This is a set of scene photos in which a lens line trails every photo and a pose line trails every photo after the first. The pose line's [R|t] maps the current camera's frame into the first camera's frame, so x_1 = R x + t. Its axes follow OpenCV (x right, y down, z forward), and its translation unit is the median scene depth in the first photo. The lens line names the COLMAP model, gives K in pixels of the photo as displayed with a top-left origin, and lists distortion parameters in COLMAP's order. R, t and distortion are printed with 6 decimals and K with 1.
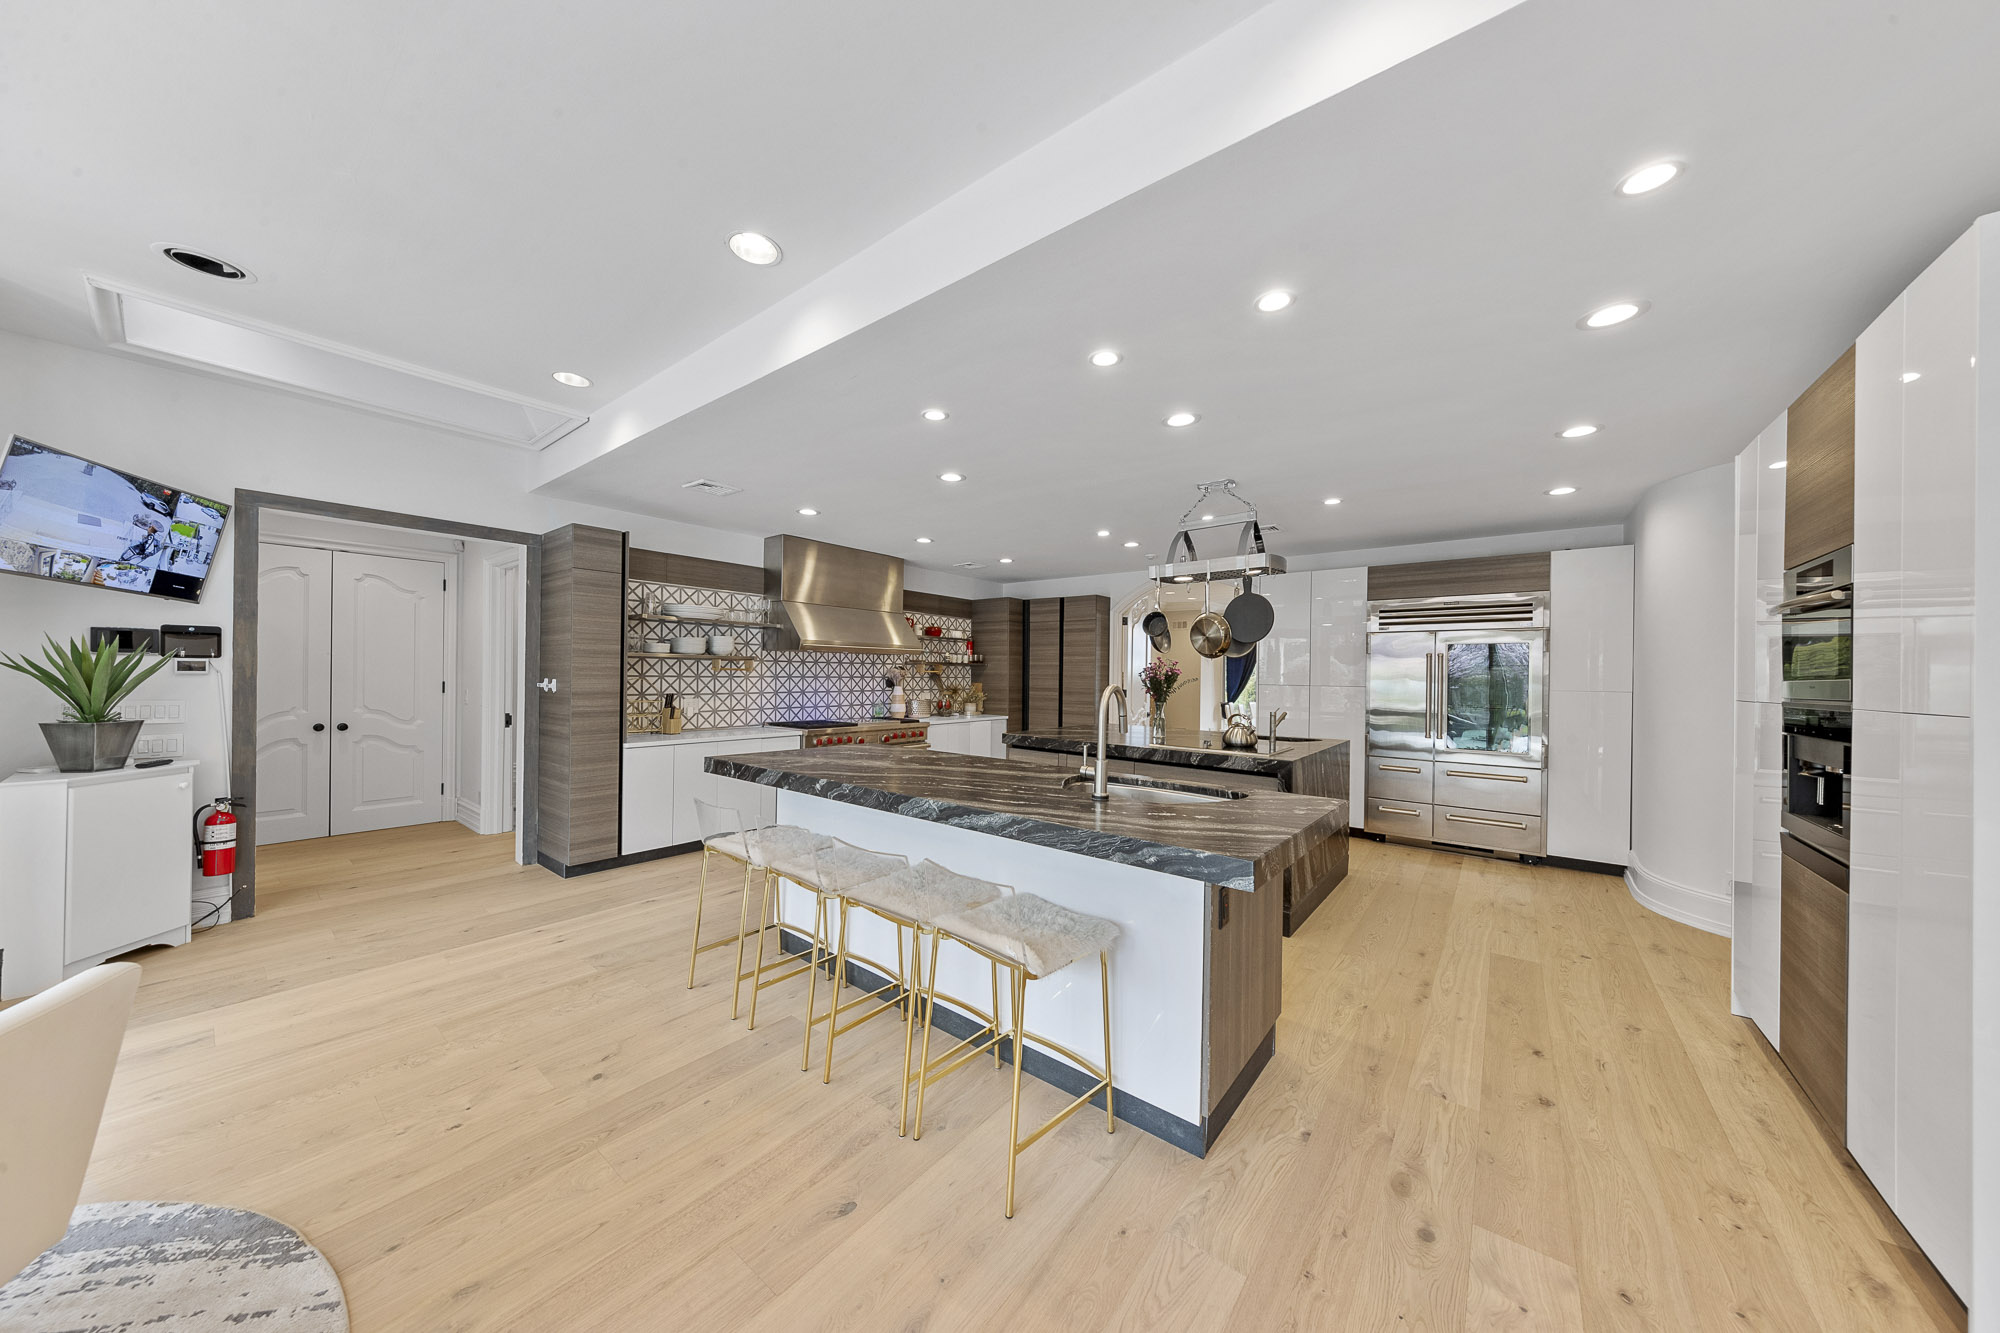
lens RADIAL K [[643.7, 0, 1000.0], [0, 643.7, 666.5], [0, 0, 1]] dist [0.001006, -0.000010]
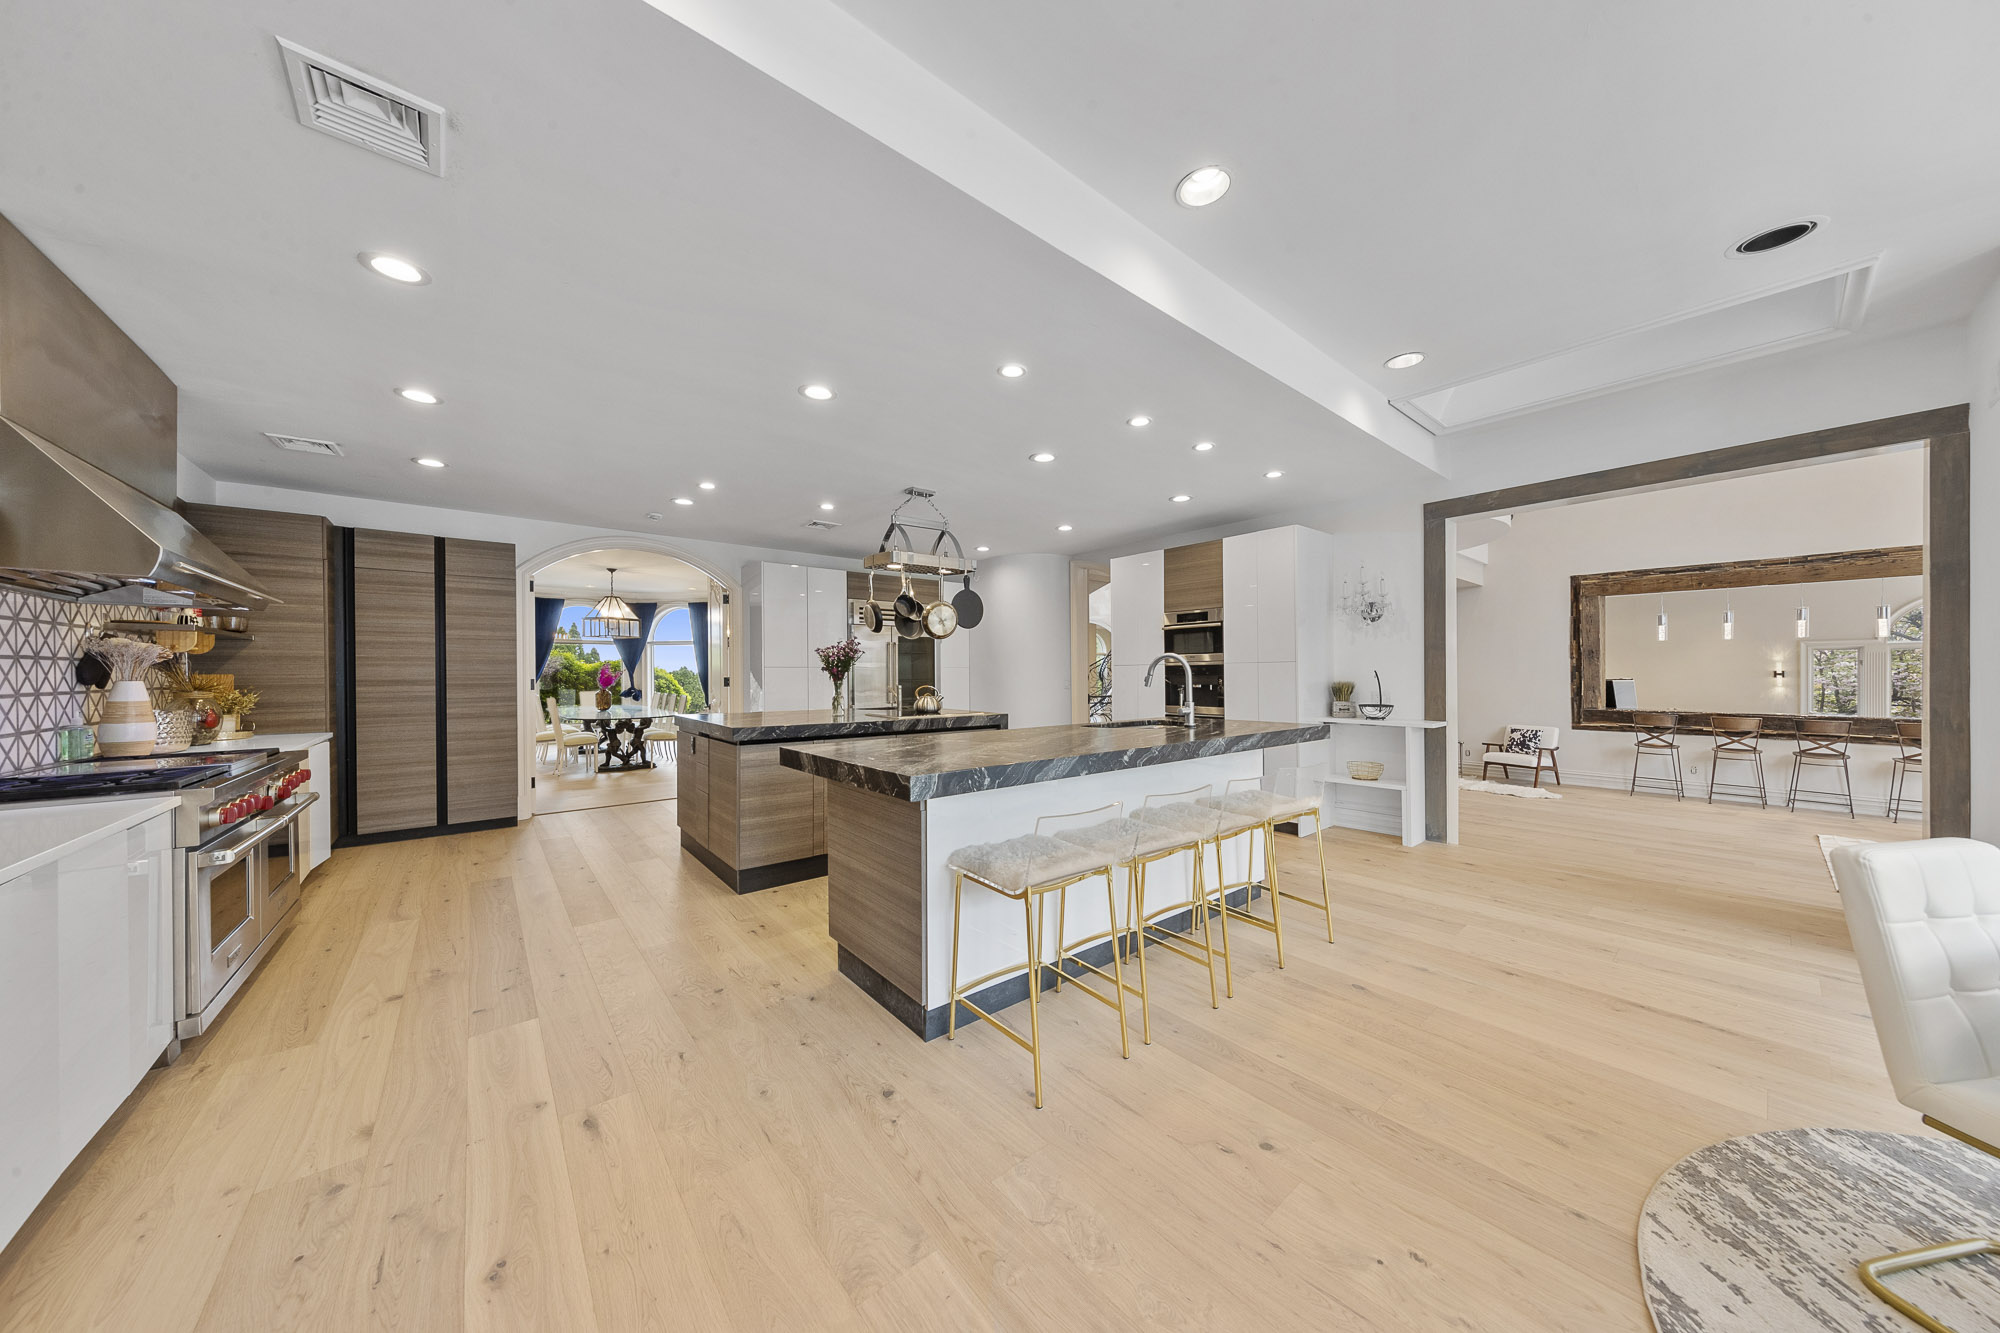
lens RADIAL K [[638.6, 0, 991.9], [0, 638.6, 663.3], [0, 0, 1]] dist [0.001850, -0.000117]
pose [[0.213195, 0.000021, 0.977010, -1.237632], [-0.003427, 0.999994, 0.000726, 0.047192], [-0.977004, -0.003503, 0.213194, 0.992701]]
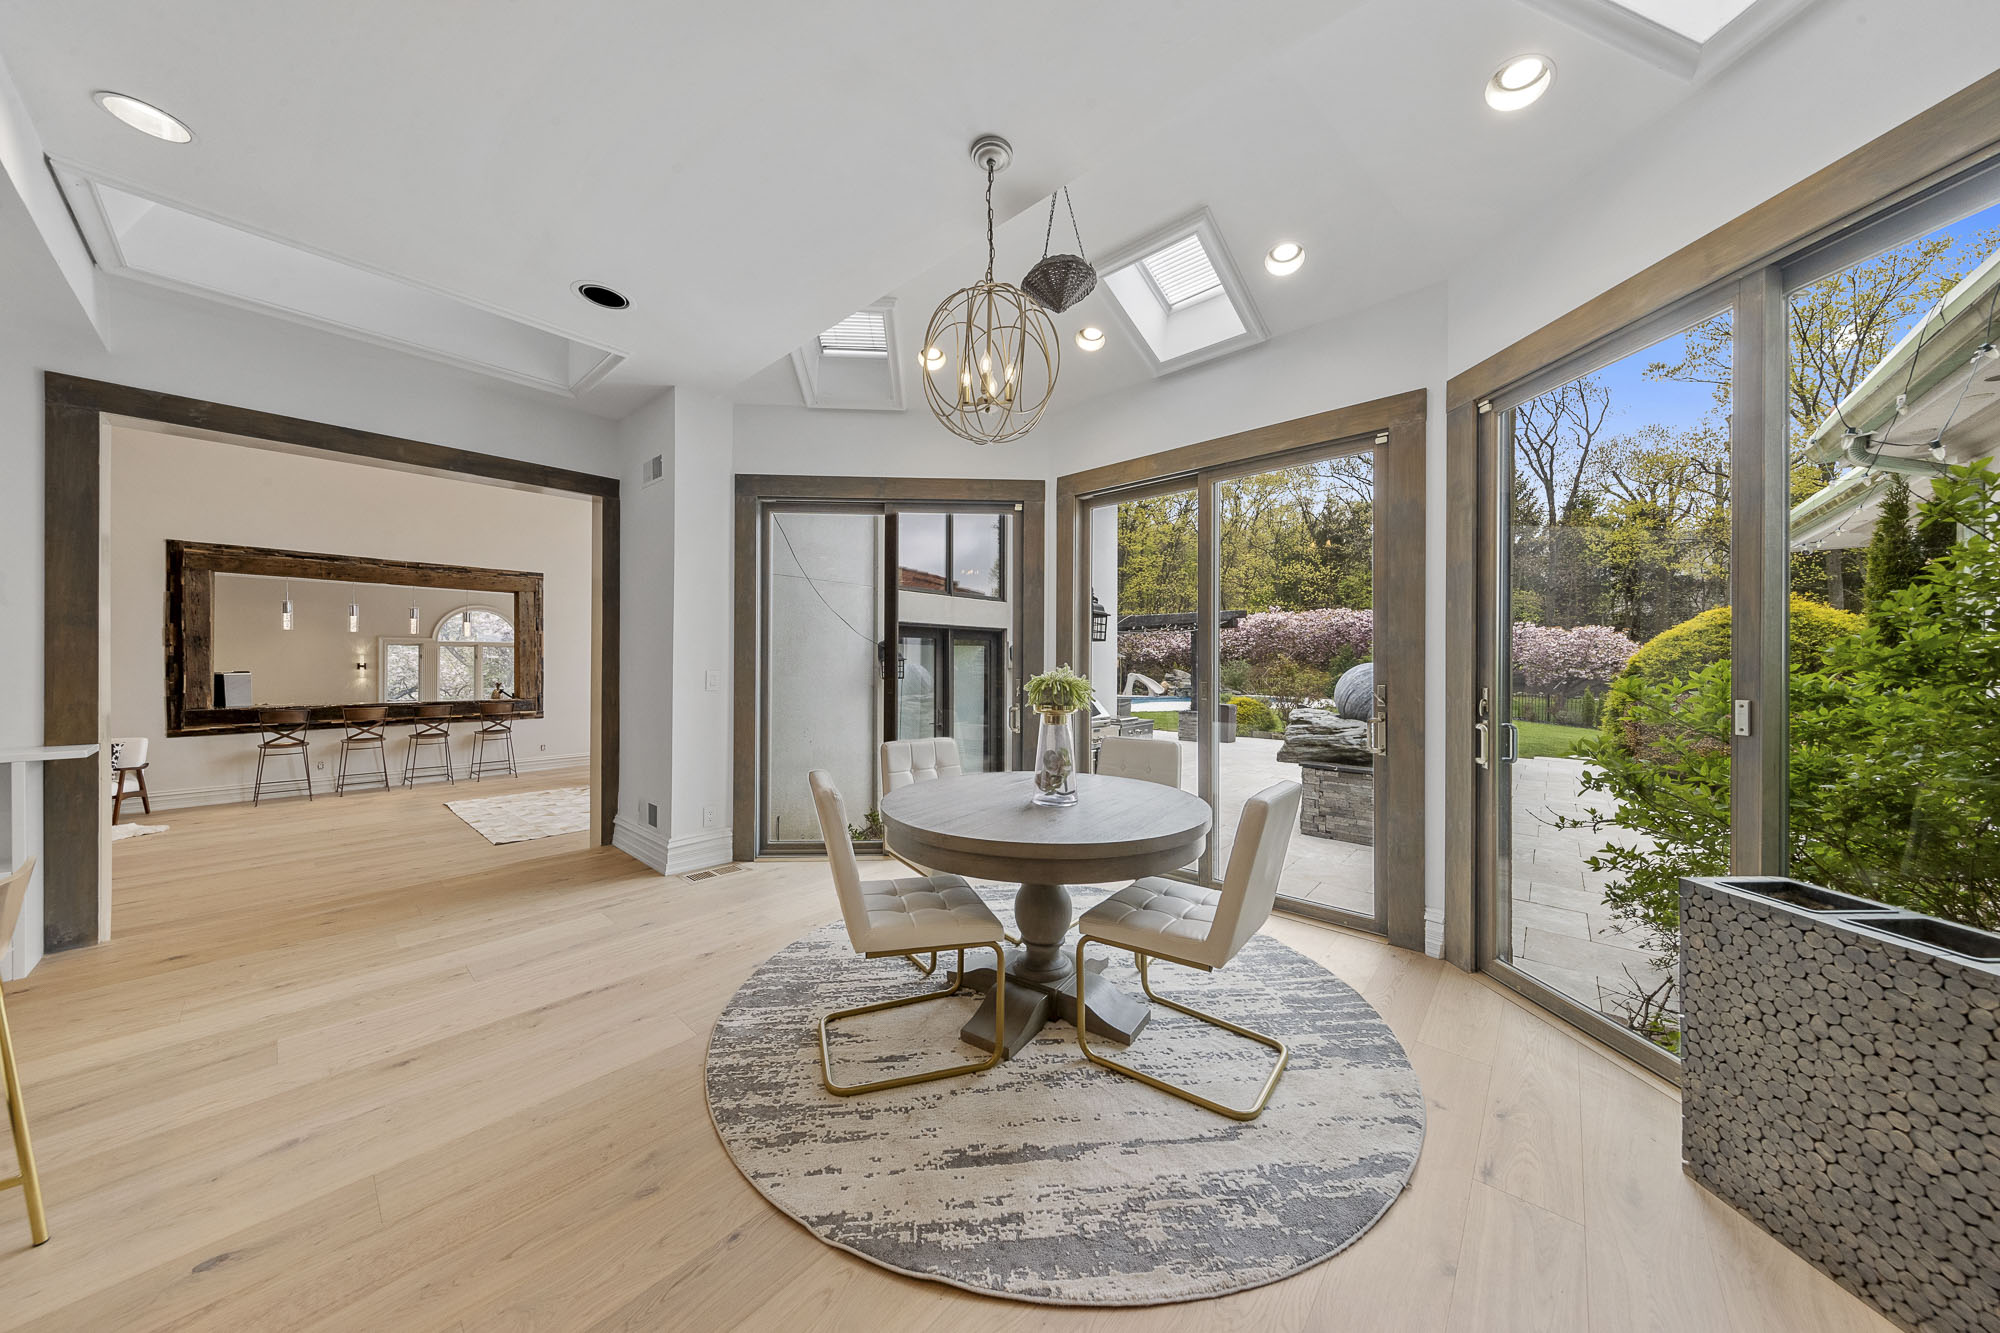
lens RADIAL K [[638.6, 0, 991.9], [0, 638.6, 663.3], [0, 0, 1]] dist [0.001850, -0.000117]
pose [[-0.998188, -0.014819, 0.058314, -0.807787], [-0.015356, 0.999844, -0.008756, 0.054296], [-0.058175, -0.009635, -0.998260, 1.134516]]
